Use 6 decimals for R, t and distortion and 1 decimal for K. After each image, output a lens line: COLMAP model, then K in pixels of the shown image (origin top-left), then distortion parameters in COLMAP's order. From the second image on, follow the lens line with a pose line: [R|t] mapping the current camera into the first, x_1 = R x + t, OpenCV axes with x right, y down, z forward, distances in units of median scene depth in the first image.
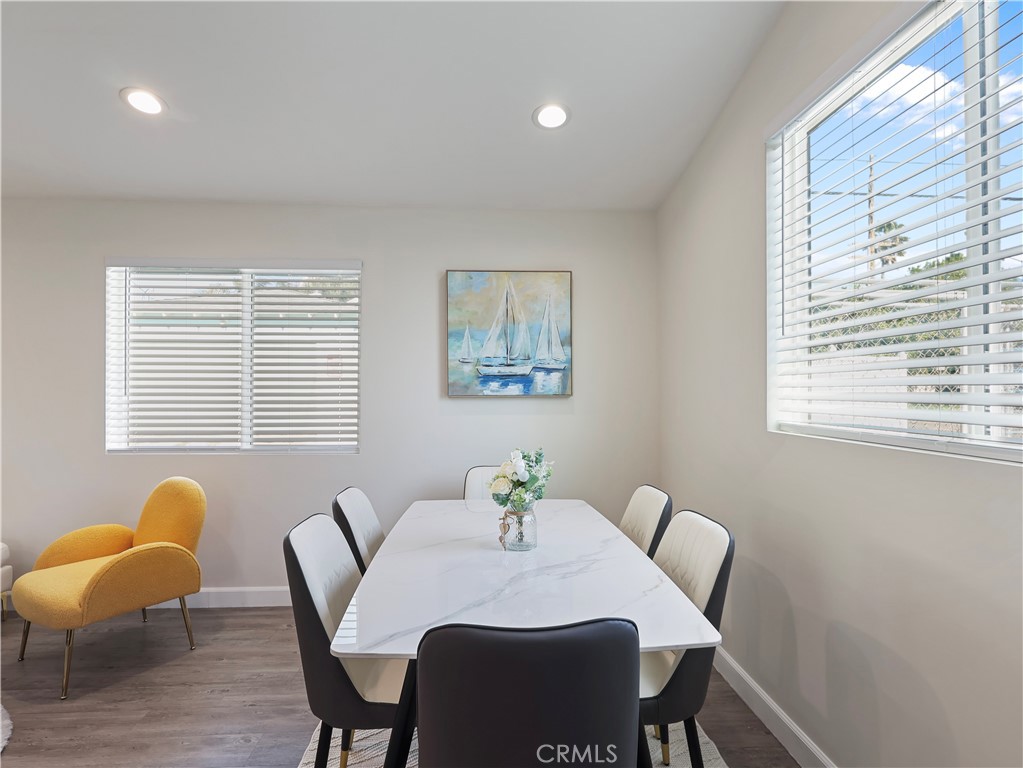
lens RADIAL K [[533.1, 0, 511.1], [0, 533.1, 385.7], [0, 0, 1]] dist [-0.000551, 0.000520]
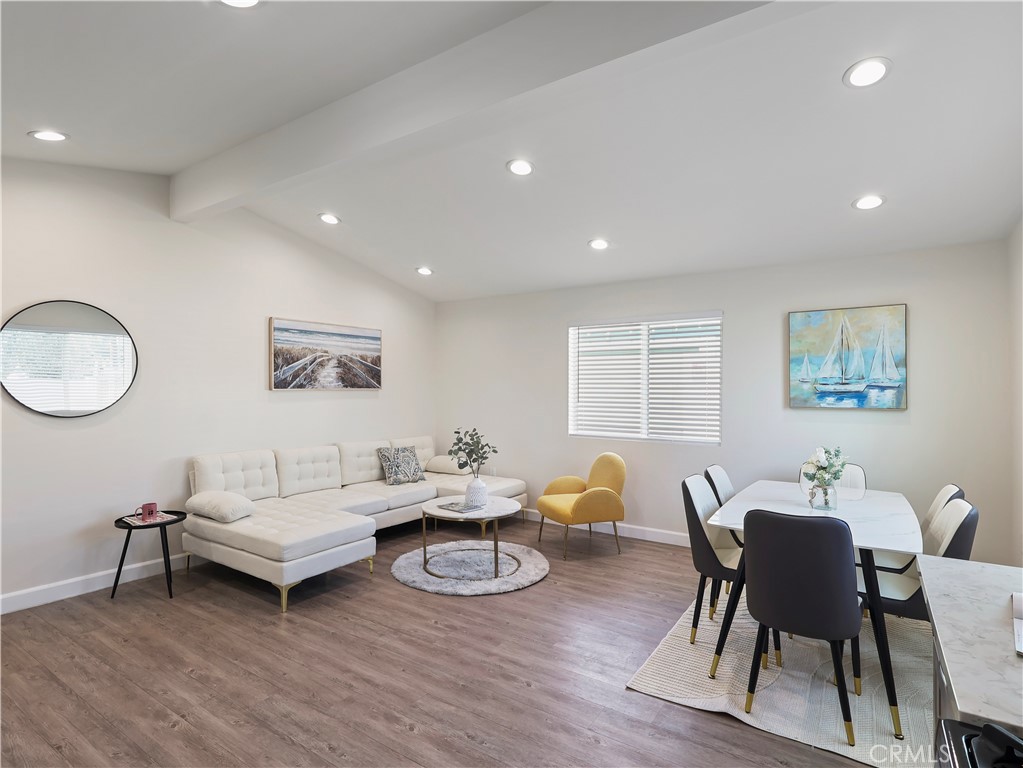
lens RADIAL K [[533.1, 0, 511.1], [0, 533.1, 385.7], [0, 0, 1]] dist [-0.000551, 0.000520]
pose [[0.793007, -0.000730, -0.609212, 0.139096], [0.003703, 0.999987, 0.003622, -0.041516], [0.609201, -0.005128, 0.792999, -0.471552]]
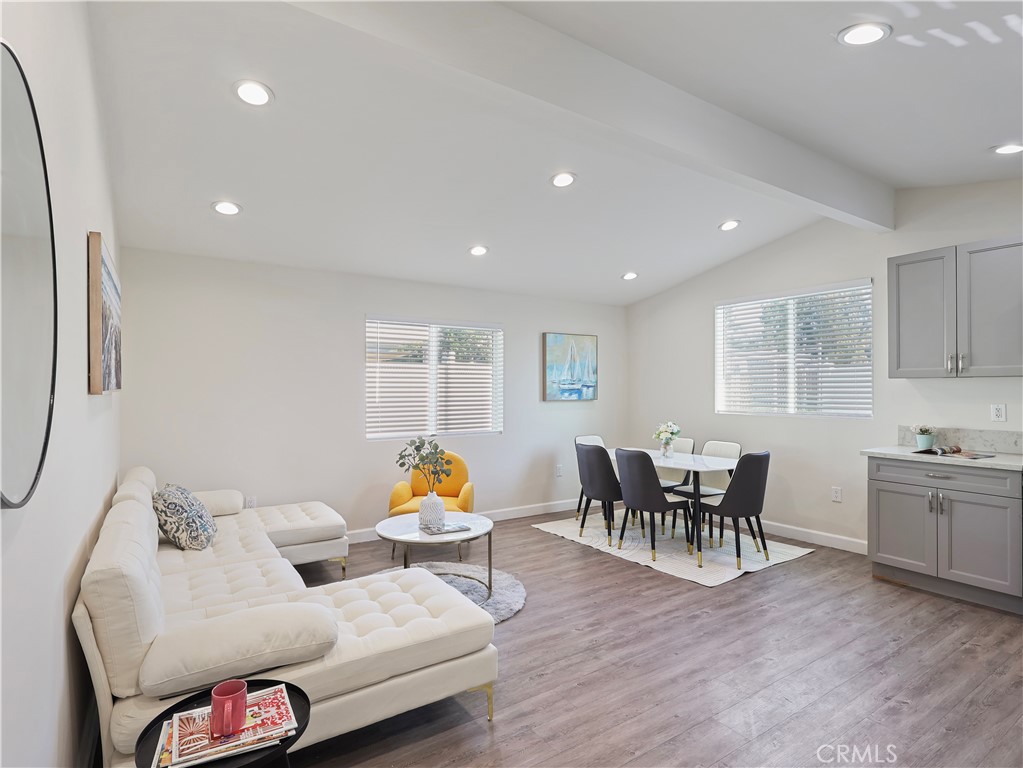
lens RADIAL K [[533.1, 0, 511.1], [0, 533.1, 385.7], [0, 0, 1]] dist [-0.000551, 0.000520]
pose [[0.866048, 0.000656, 0.499961, -1.145775], [-0.004610, 0.999967, 0.006675, -0.044110], [-0.499940, -0.008085, 0.866022, -0.539649]]
